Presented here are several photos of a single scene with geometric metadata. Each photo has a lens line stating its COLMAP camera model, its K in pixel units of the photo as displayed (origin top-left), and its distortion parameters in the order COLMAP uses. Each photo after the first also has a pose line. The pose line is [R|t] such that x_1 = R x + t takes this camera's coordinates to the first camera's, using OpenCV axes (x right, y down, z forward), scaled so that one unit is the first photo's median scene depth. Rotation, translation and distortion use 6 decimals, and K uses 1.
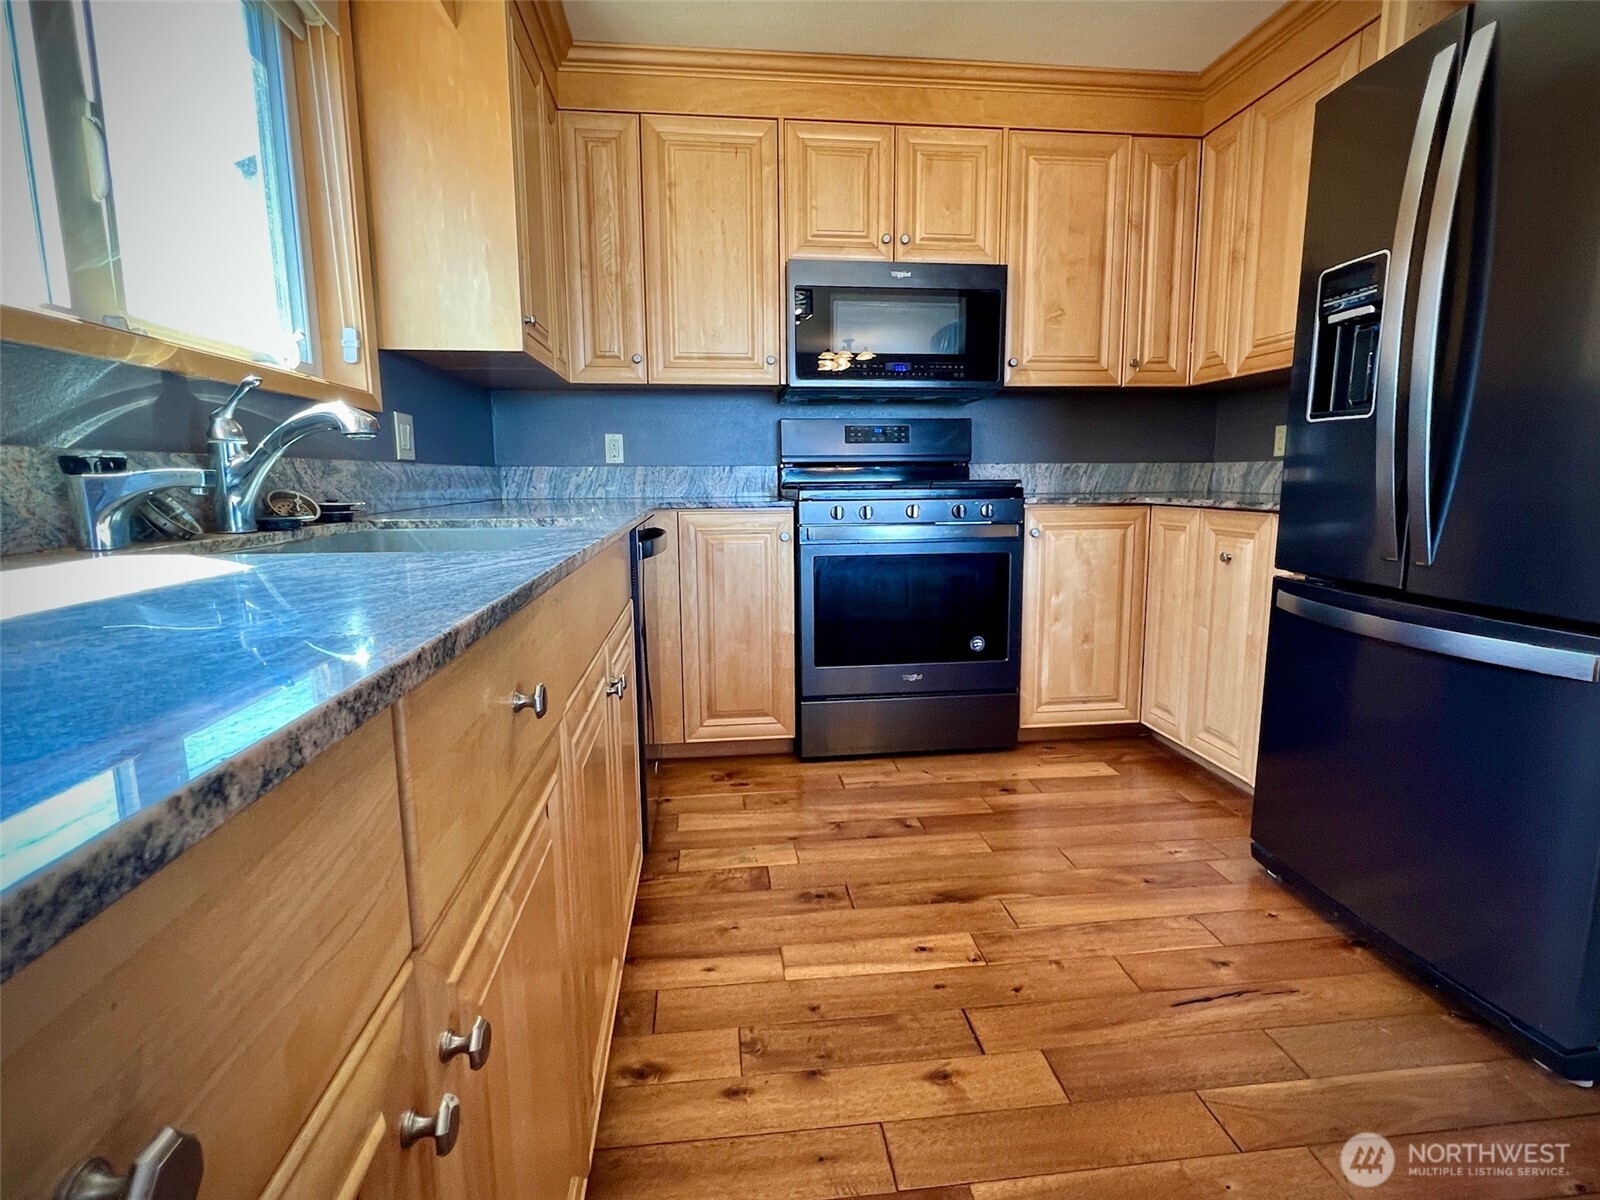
lens RADIAL K [[828.7, 0, 803.5], [0, 828.7, 604.8], [0, 0, 1]] dist [0.000380, 0.000676]
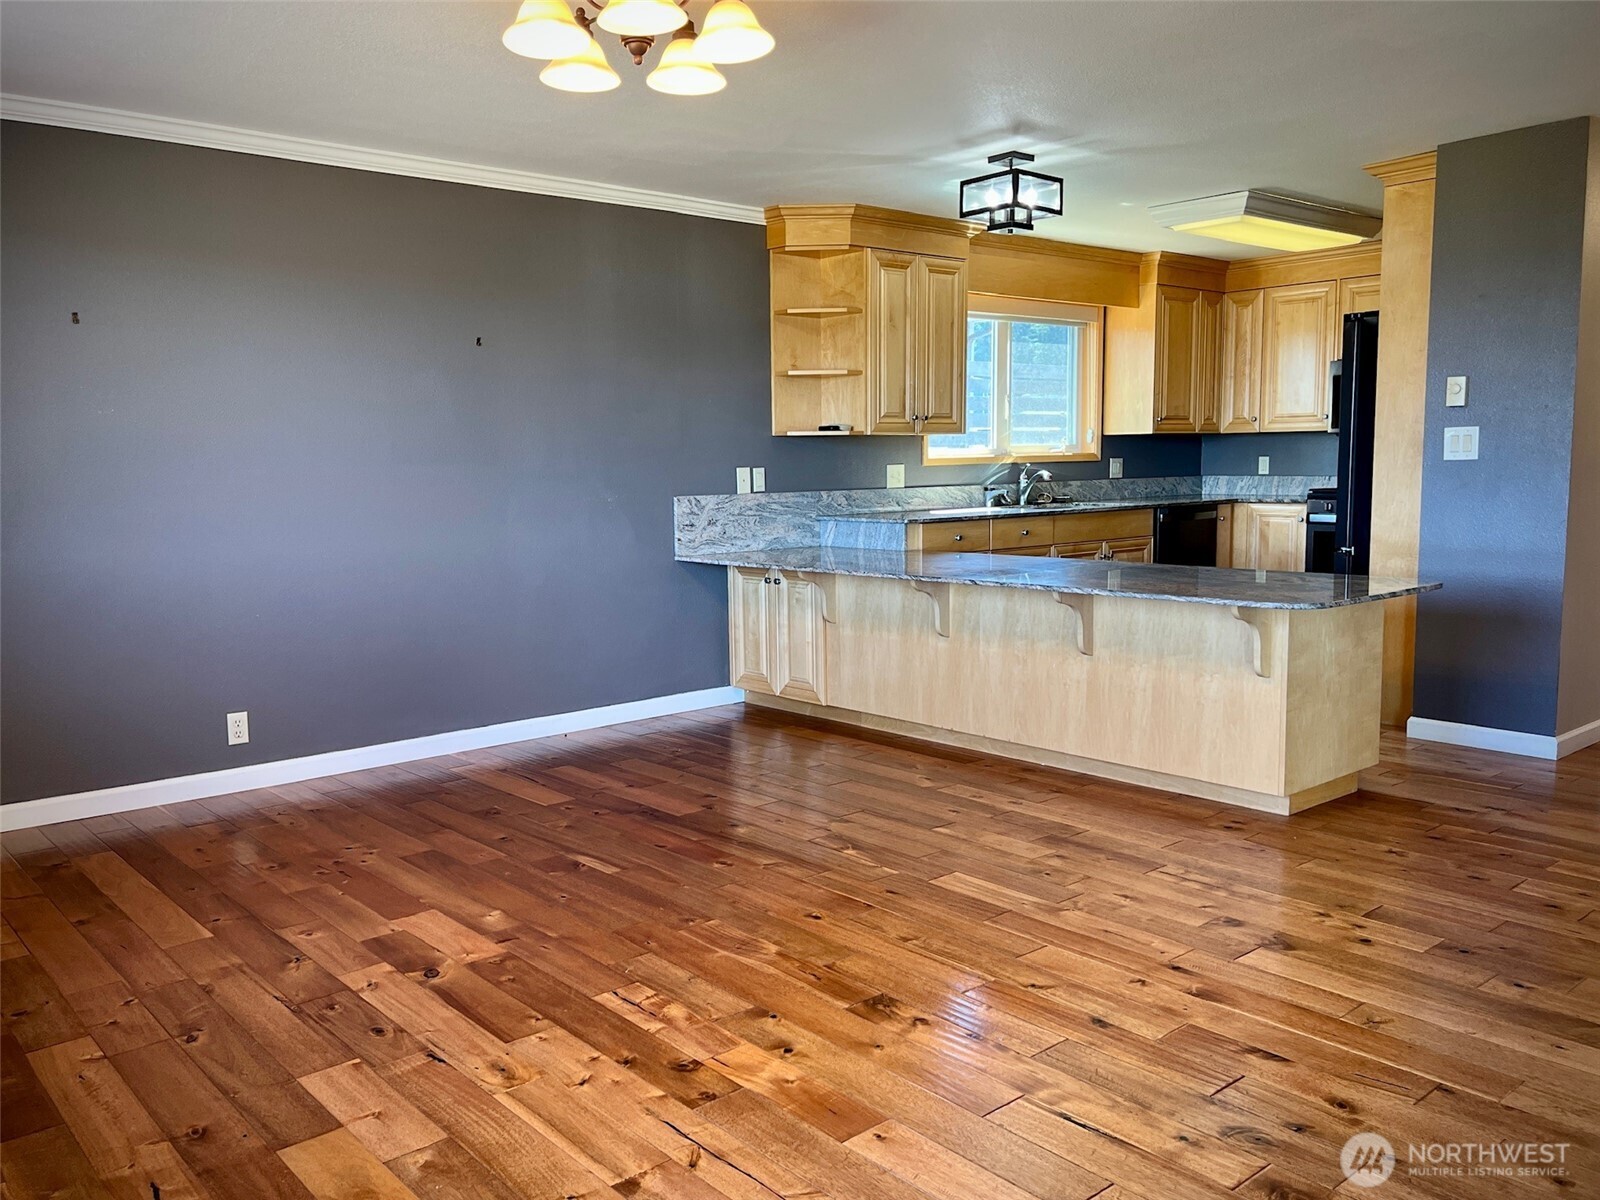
lens RADIAL K [[1209.2, 0, 797.9], [0, 1209.2, 610.4], [0, 0, 1]] dist [0.025958, -0.022534]
pose [[0.548687, 0.101786, -0.829809, 1.523780], [-0.116837, 0.992156, 0.044444, 0.118360], [0.827824, 0.072567, 0.556275, -1.293467]]
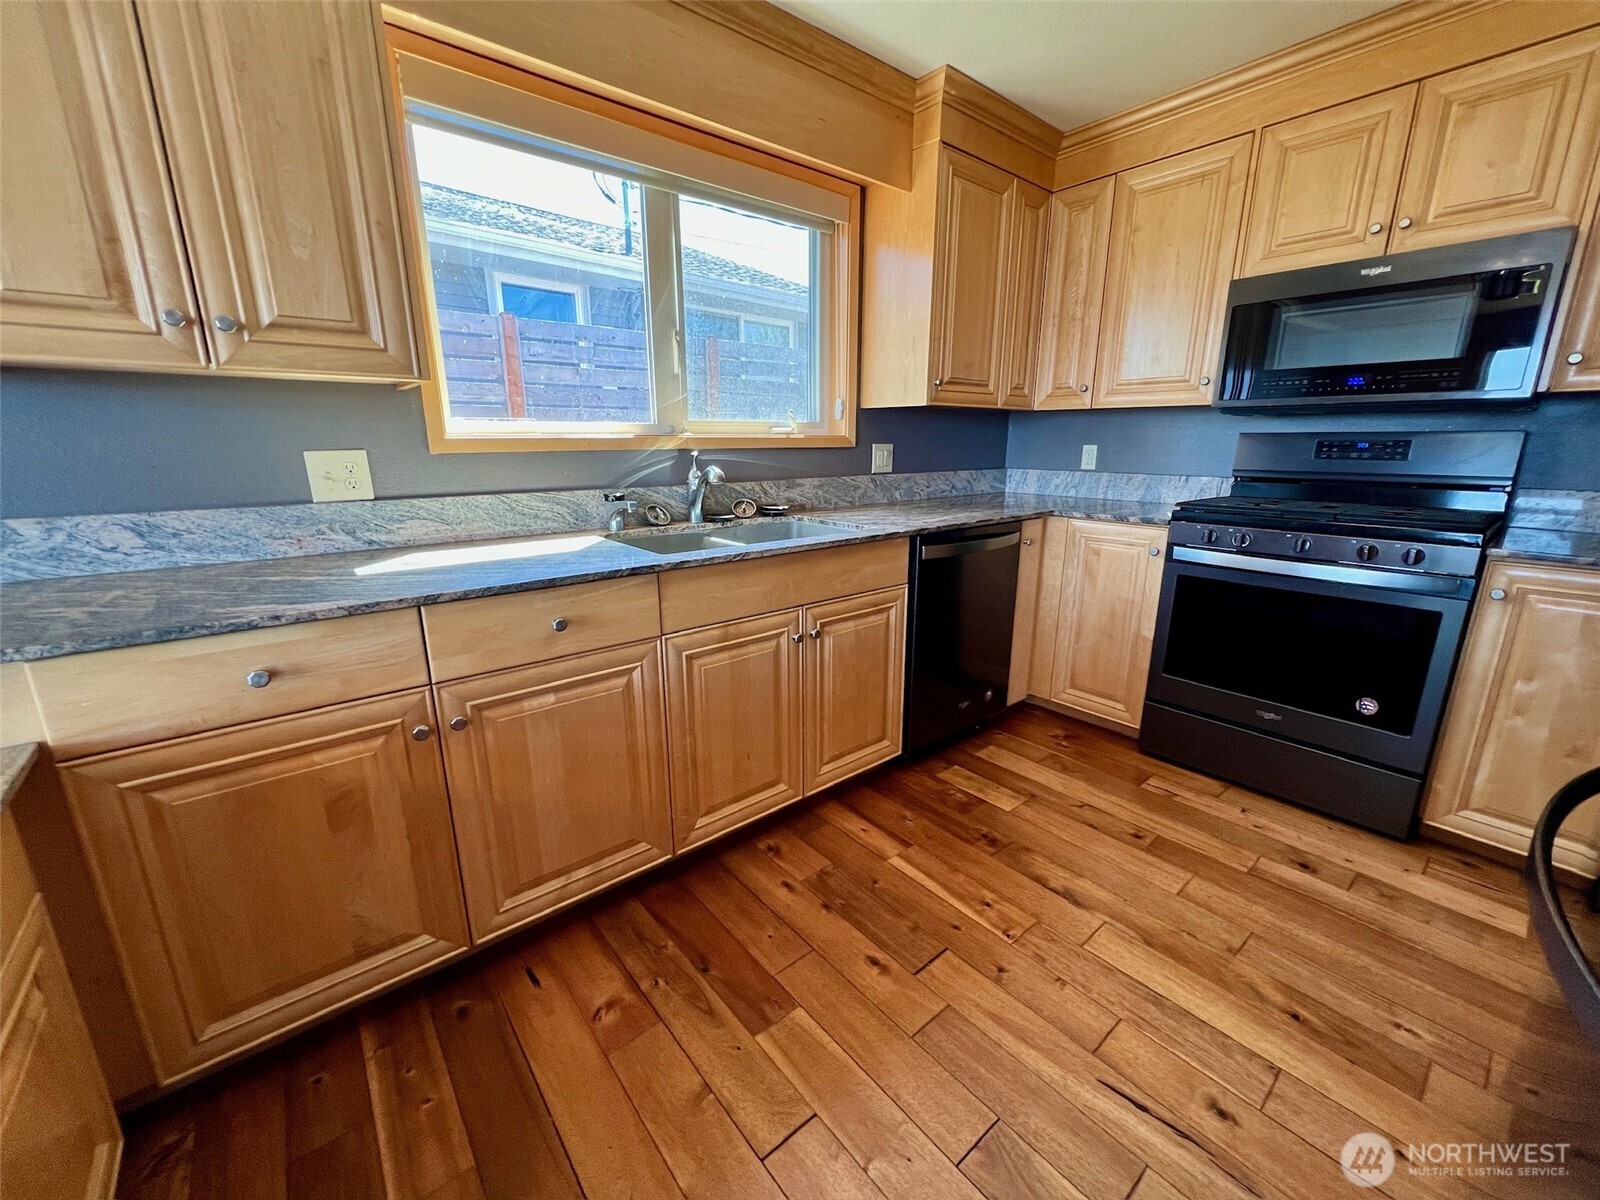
lens RADIAL K [[640.2, 0, 804.2], [0, 640.2, 602.6], [0, 0, 1]] dist [0.000923, 0.000615]
pose [[0.549955, 0.213749, -0.807379, 0.409245], [-0.132970, 0.976774, 0.168021, -0.094012], [0.824542, 0.014954, 0.565604, 0.134258]]
